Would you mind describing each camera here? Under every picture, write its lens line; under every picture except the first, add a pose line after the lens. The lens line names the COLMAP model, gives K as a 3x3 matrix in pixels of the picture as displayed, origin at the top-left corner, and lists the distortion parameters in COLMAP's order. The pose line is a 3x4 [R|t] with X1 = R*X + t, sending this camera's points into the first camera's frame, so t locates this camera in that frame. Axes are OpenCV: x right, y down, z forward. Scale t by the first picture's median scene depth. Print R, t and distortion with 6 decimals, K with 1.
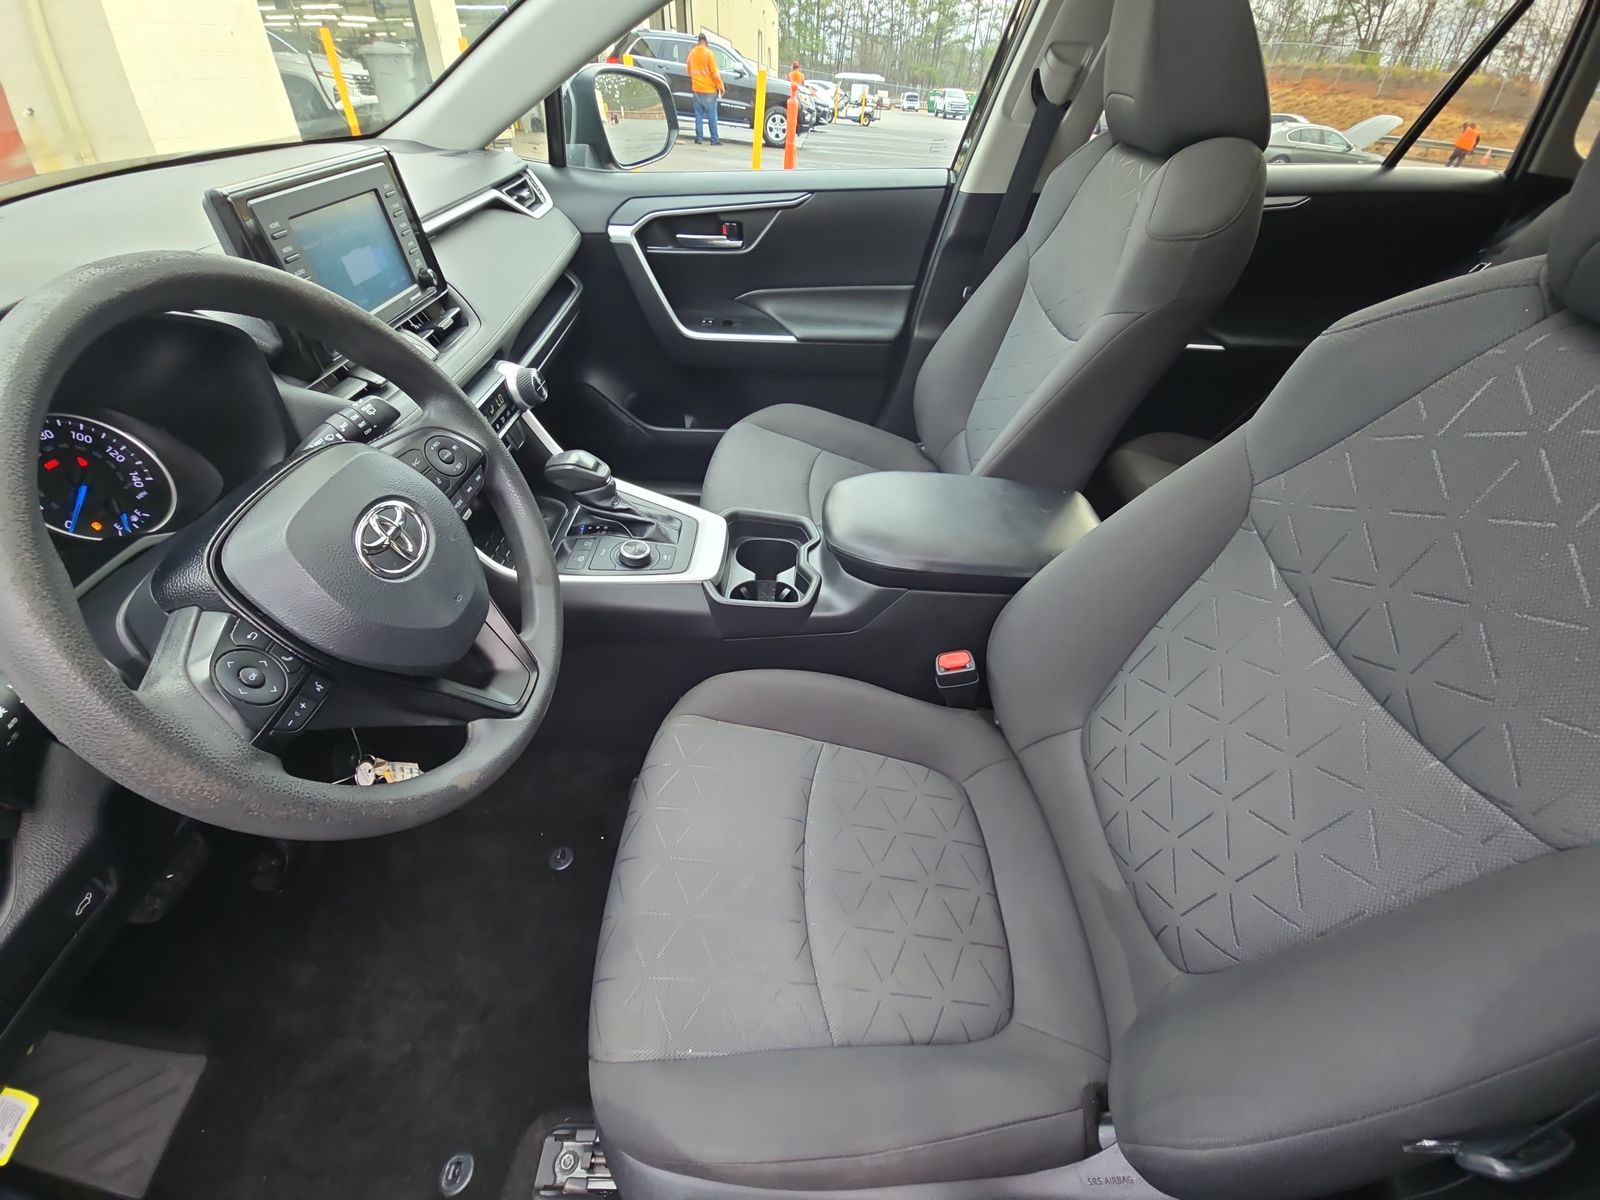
lens RADIAL K [[653.2, 0, 799.9], [0, 653.2, 609.1], [0, 0, 1]] dist [0.000931, -0.000315]
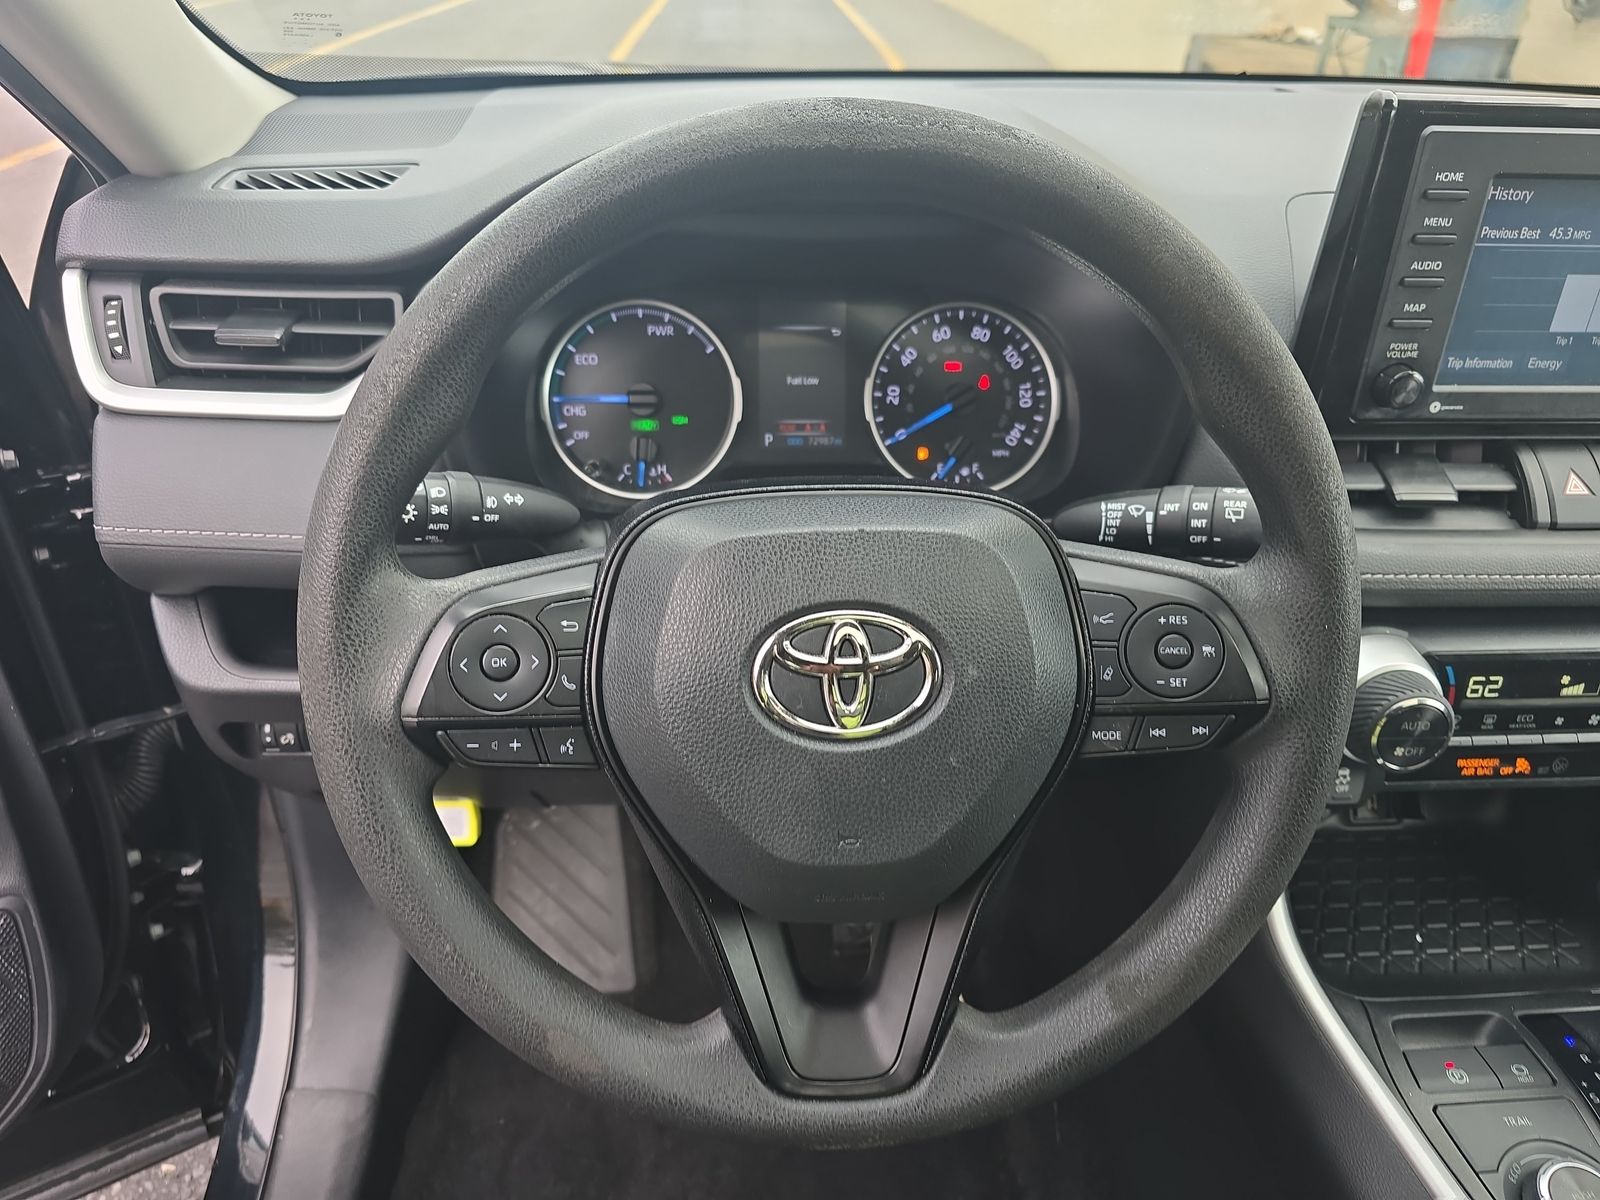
lens RADIAL K [[1079.9, 0, 775.0], [0, 1079.9, 606.9], [0, 0, 1]] dist [0.022390, -0.034387]
pose [[0.068437, 0.514162, -0.854958, 0.033108], [-0.670754, 0.658085, 0.342073, -0.215315], [0.738516, 0.550056, 0.389914, 0.333365]]
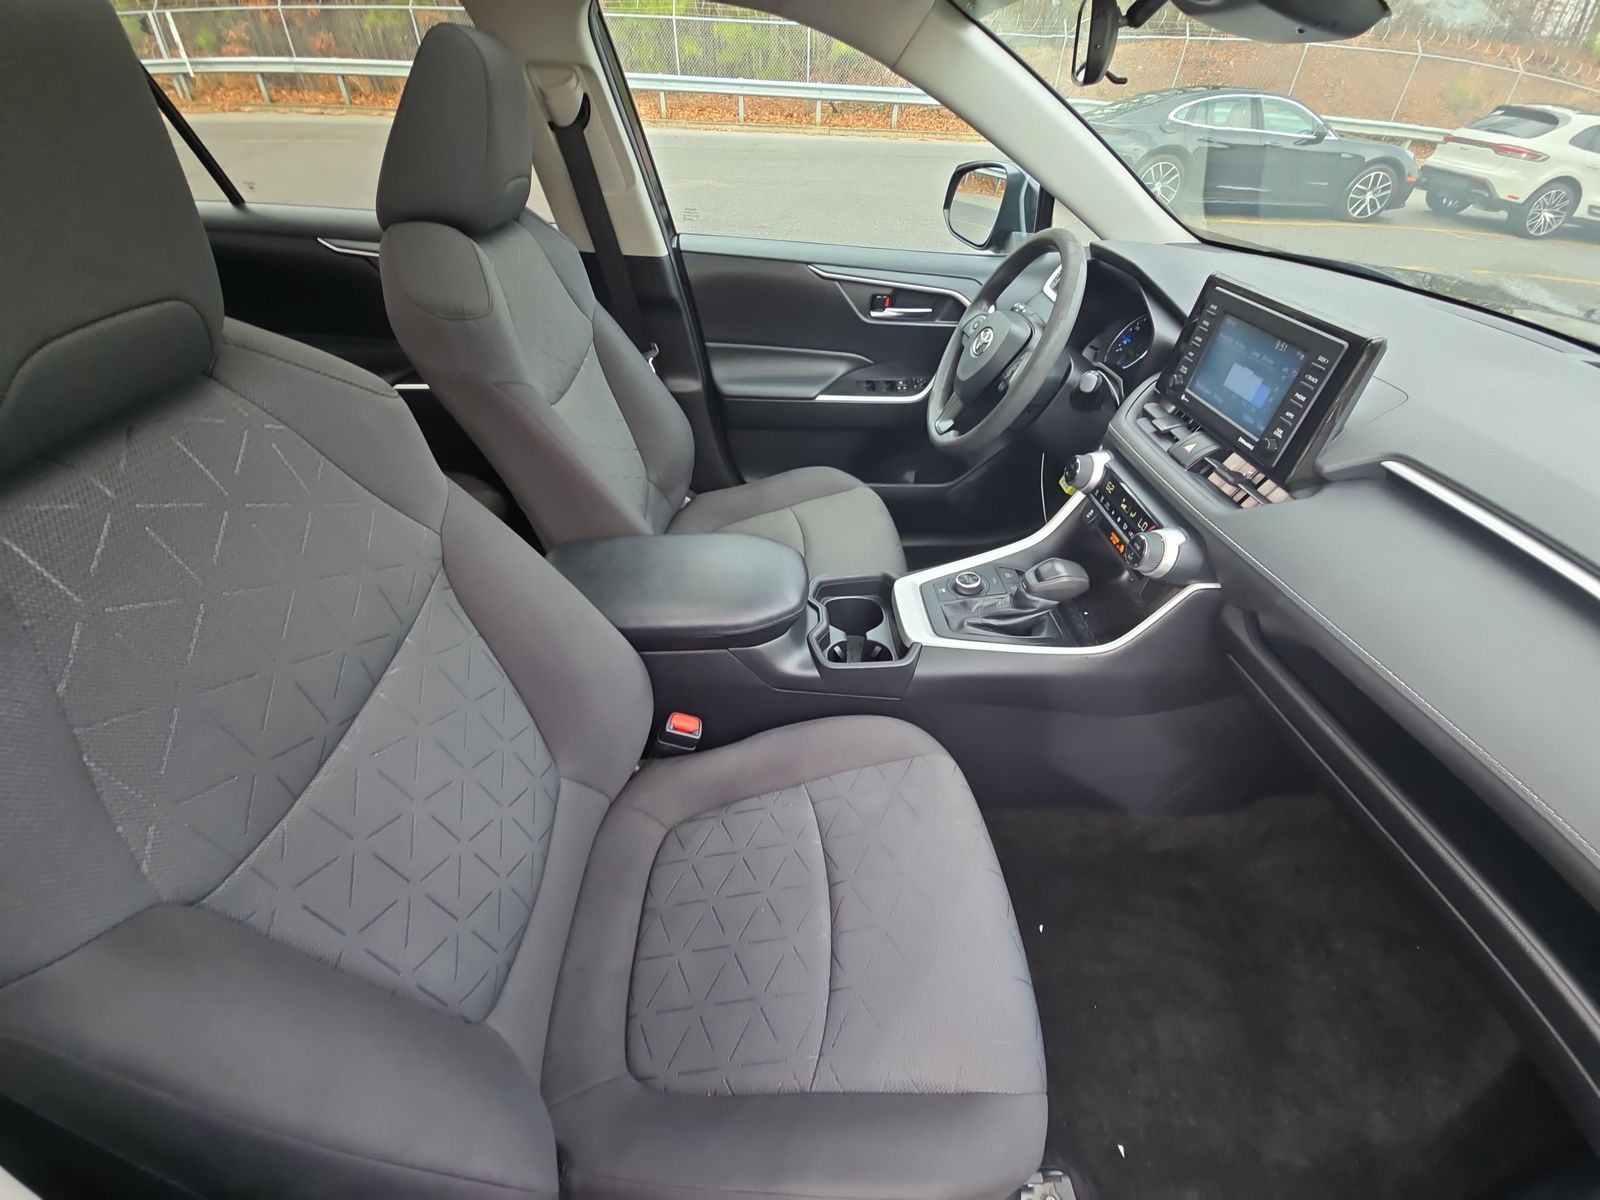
lens RADIAL K [[653.2, 0, 798.3], [0, 653.2, 603.2], [0, 0, 1]] dist [0.000931, -0.000315]
pose [[-0.996817, -0.004241, -0.079610, 0.143572], [-0.079040, 0.183064, 0.979919, -1.269887], [0.010418, 0.983092, -0.182816, 1.336394]]
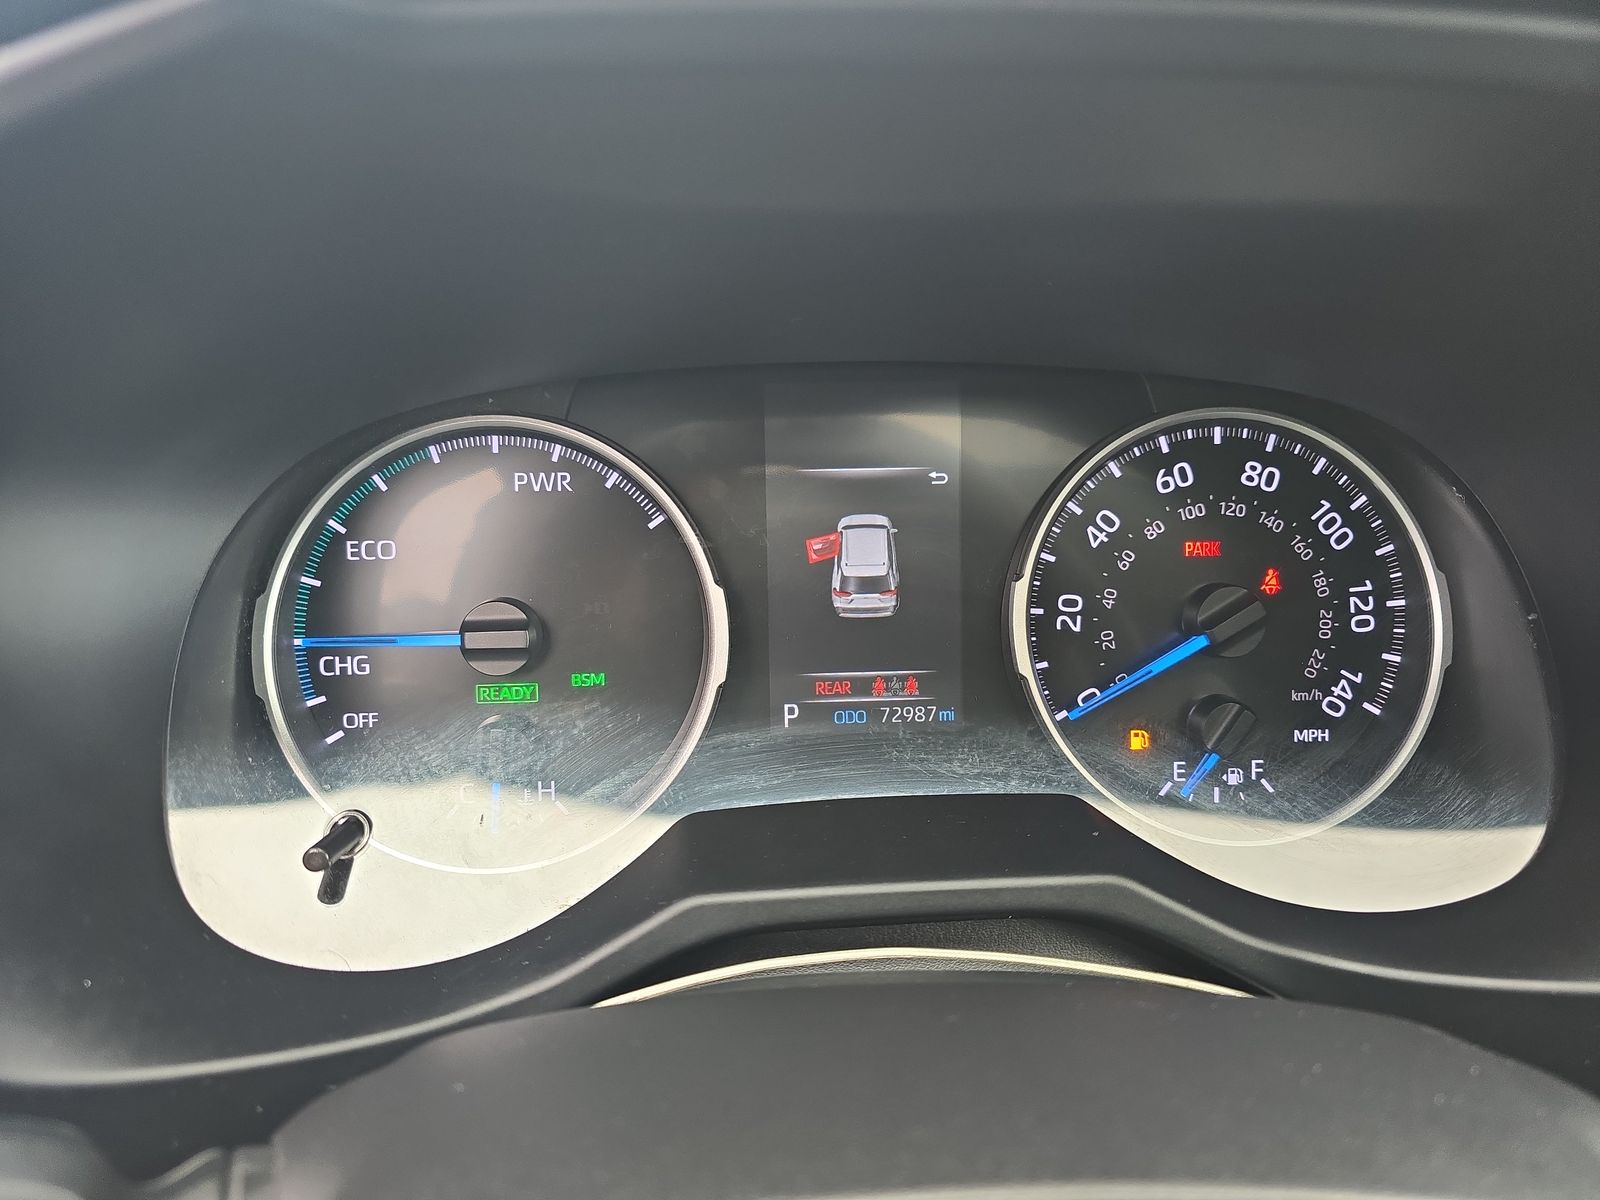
lens RADIAL K [[1079.9, 0, 790.9], [0, 1079.9, 615.6], [0, 0, 1]] dist [0.022390, -0.034387]
pose [[0.058889, 0.396139, -0.916300, -0.411267], [-0.654157, 0.708666, 0.264332, -0.135729], [0.754063, 0.583838, 0.300870, 0.449360]]
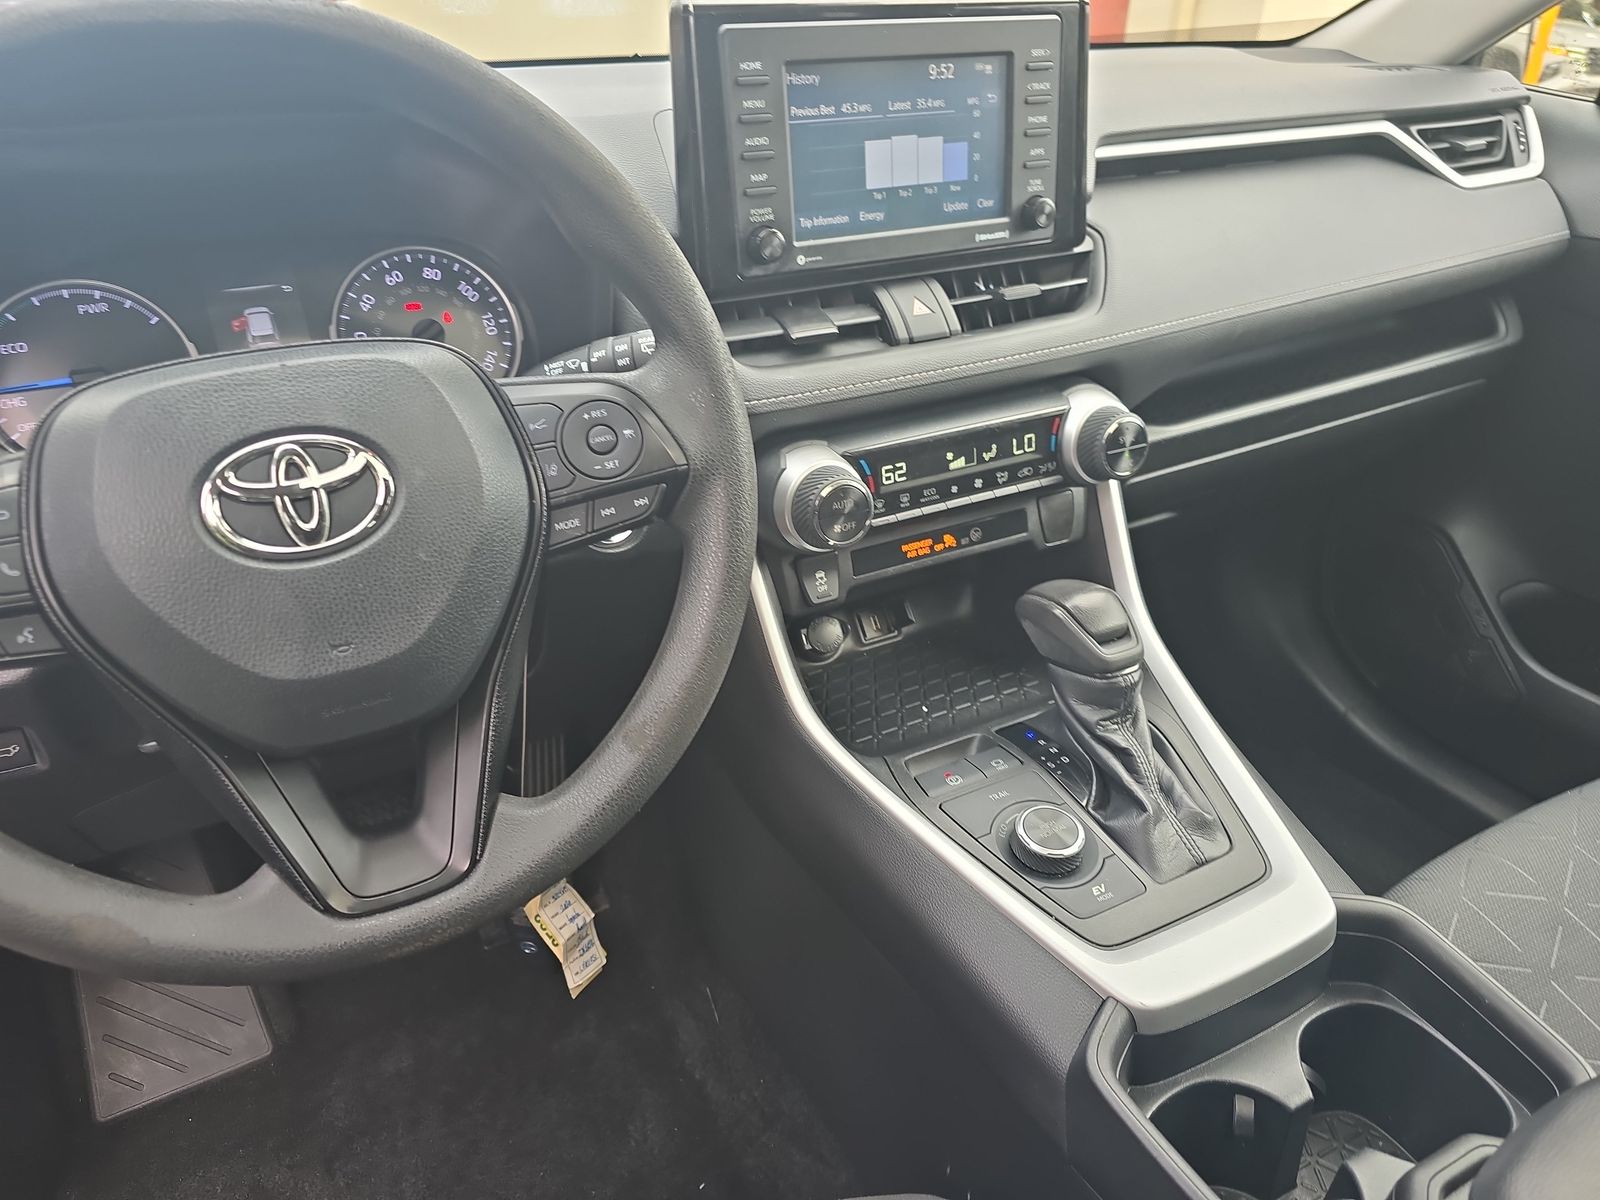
lens RADIAL K [[1079.9, 0, 775.9], [0, 1079.9, 609.8], [0, 0, 1]] dist [0.022390, -0.034387]
pose [[0.468783, 0.398742, -0.788193, 0.169755], [-0.557539, 0.825673, 0.086103, -0.182039], [0.685123, 0.399084, 0.609375, 0.417266]]
